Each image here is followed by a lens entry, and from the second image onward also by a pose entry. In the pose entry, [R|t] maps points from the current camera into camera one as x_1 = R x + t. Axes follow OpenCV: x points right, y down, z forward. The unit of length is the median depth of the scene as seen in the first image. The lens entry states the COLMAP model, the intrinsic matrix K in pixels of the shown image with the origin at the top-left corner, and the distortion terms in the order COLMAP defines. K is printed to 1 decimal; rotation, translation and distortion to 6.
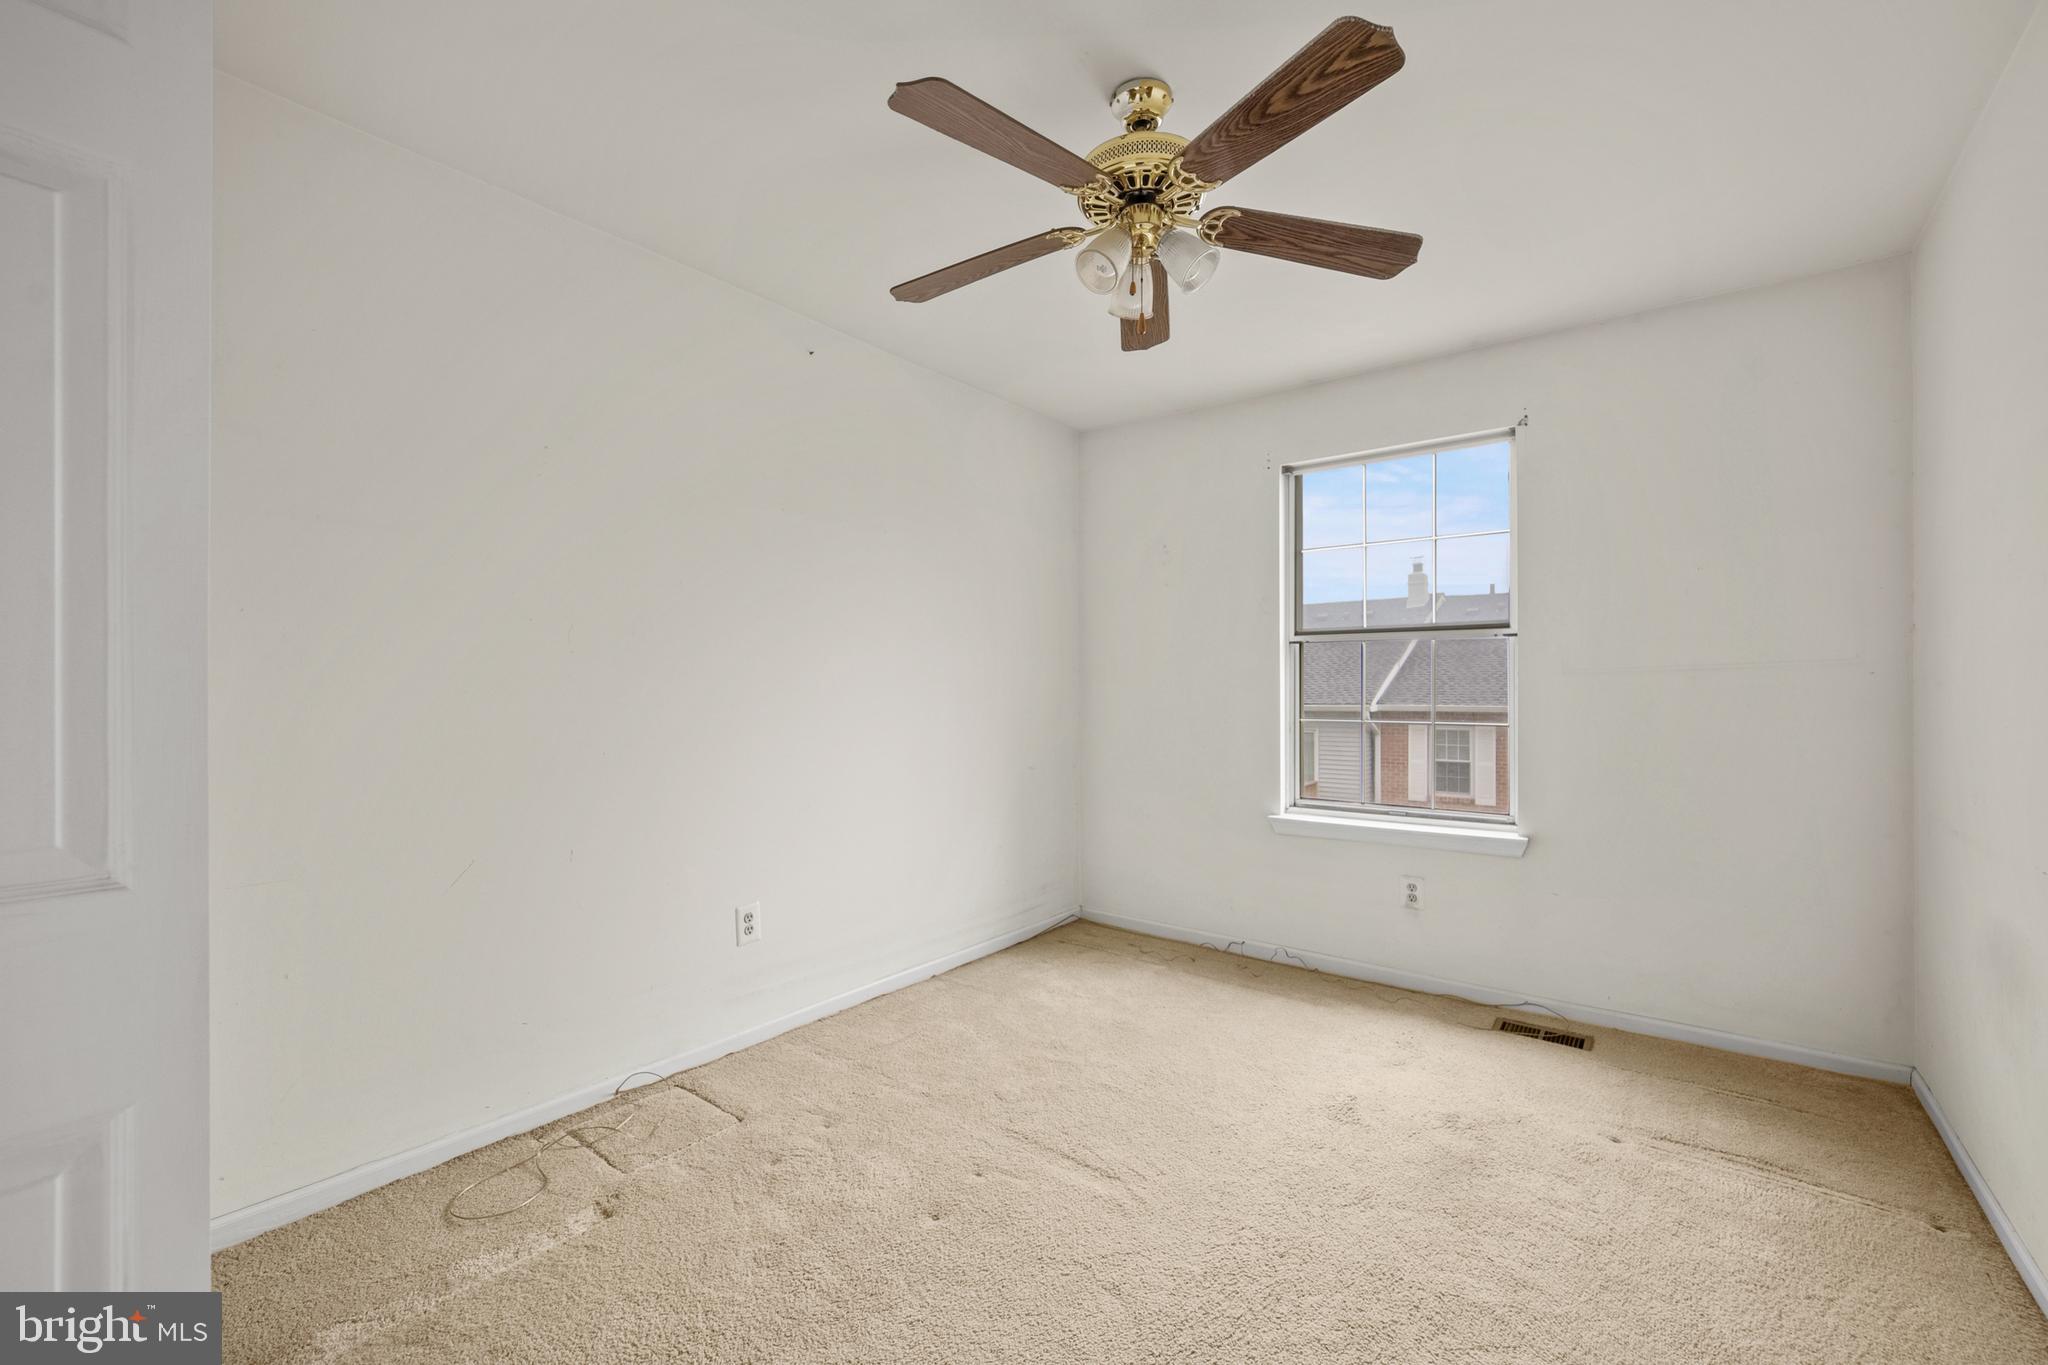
lens RADIAL K [[879.3, 0, 1018.6], [0, 879.3, 703.6], [0, 0, 1]] dist [-0.001125, -0.000069]
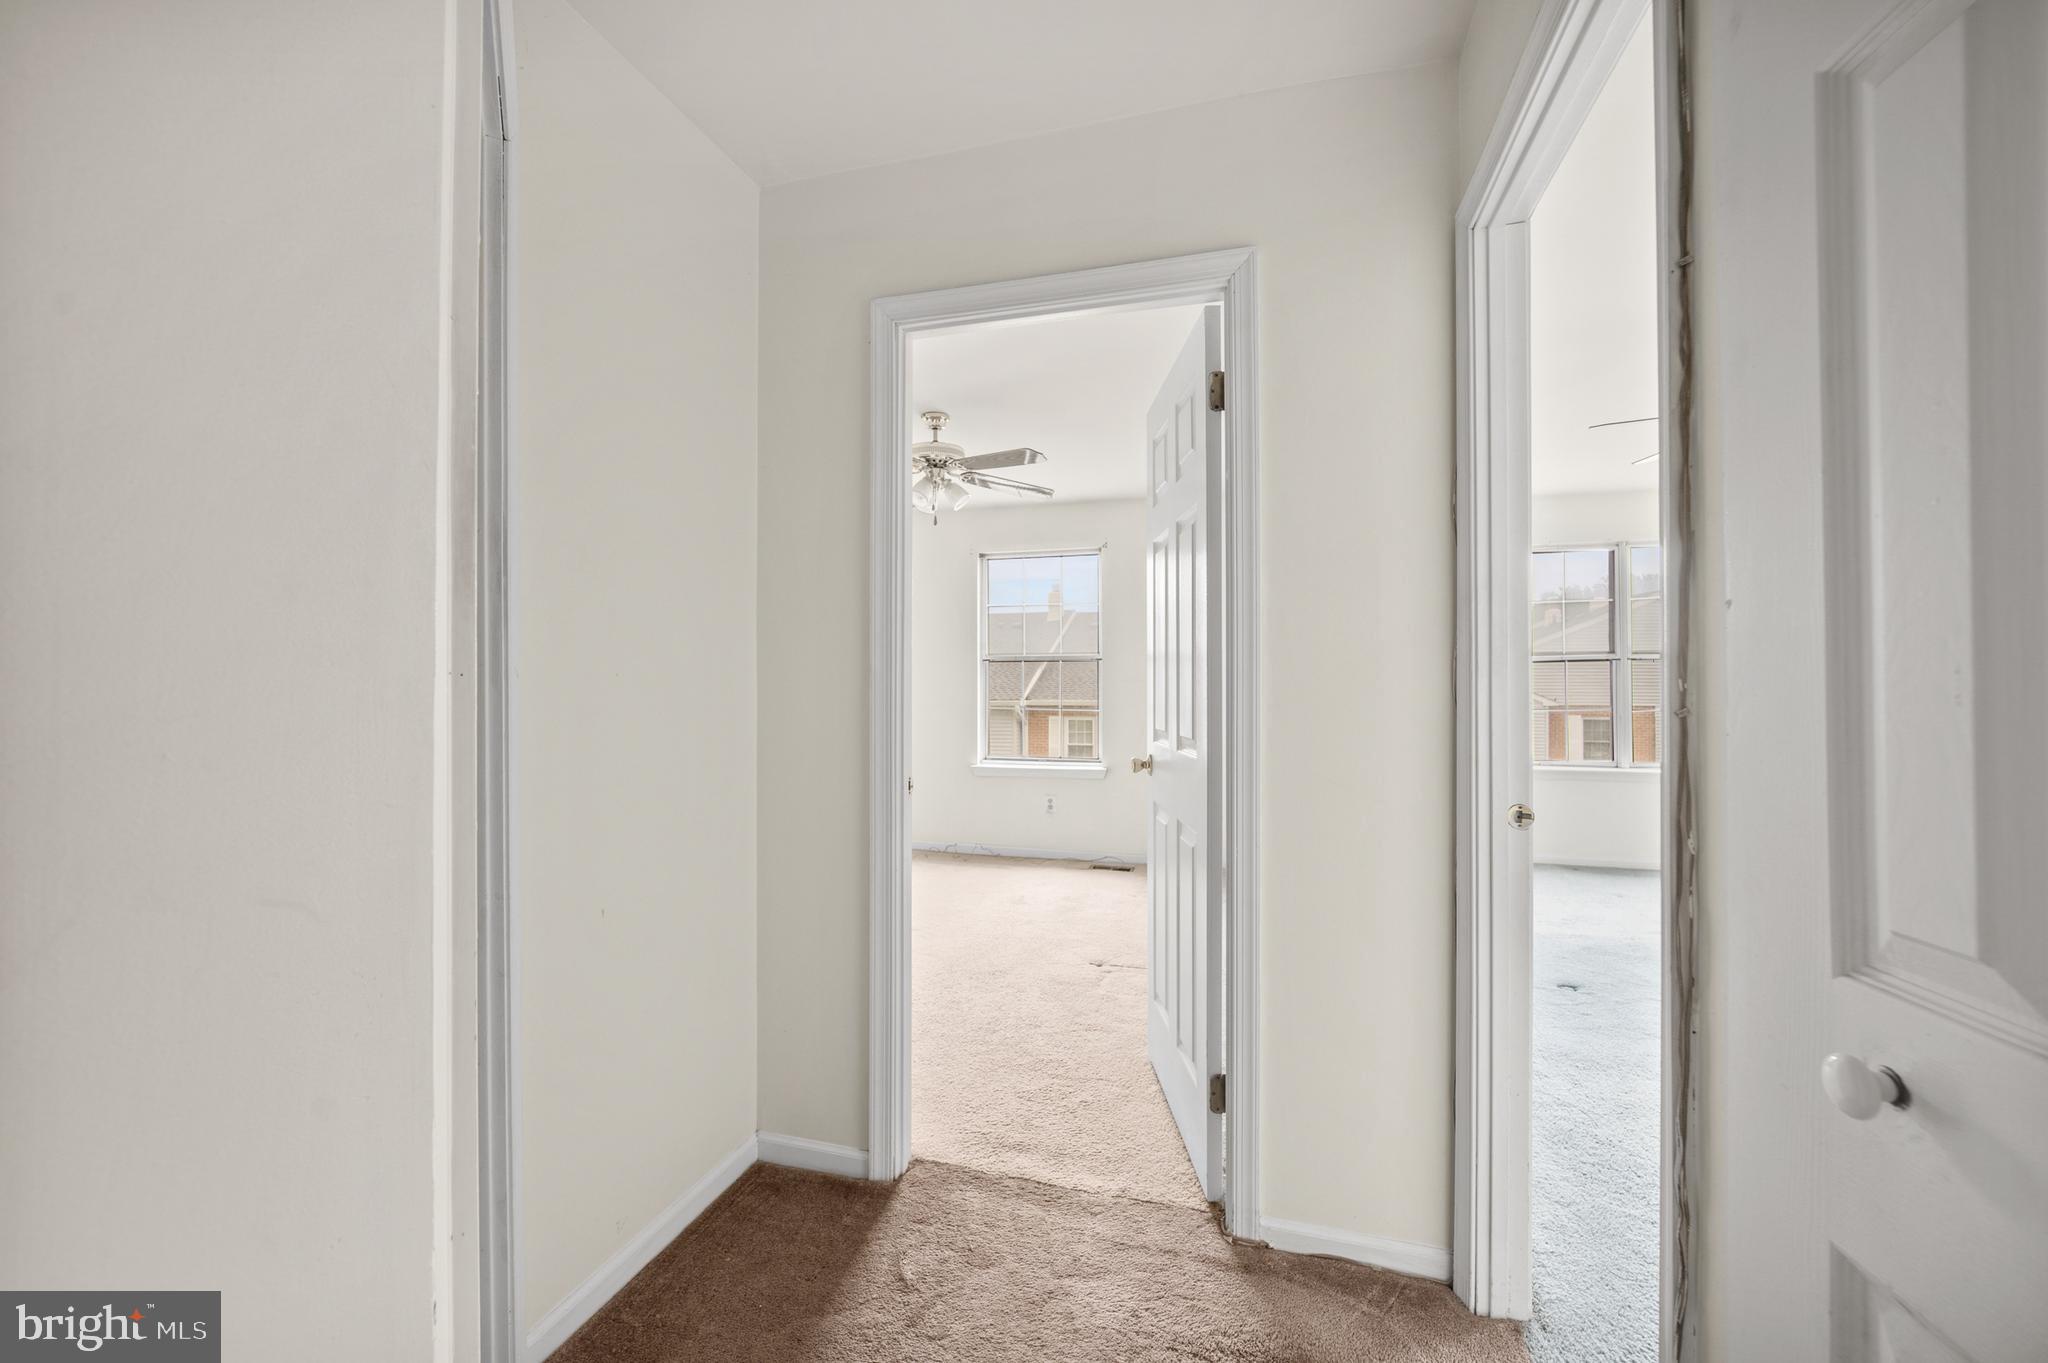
lens RADIAL K [[845.1, 0, 1015.7], [0, 845.1, 681.9], [0, 0, 1]] dist [-0.005472, -0.000370]
pose [[0.929570, 0.008098, 0.368557, -0.226824], [-0.000099, 0.999764, -0.021716, 0.004774], [-0.368646, 0.020150, 0.929351, -0.517261]]
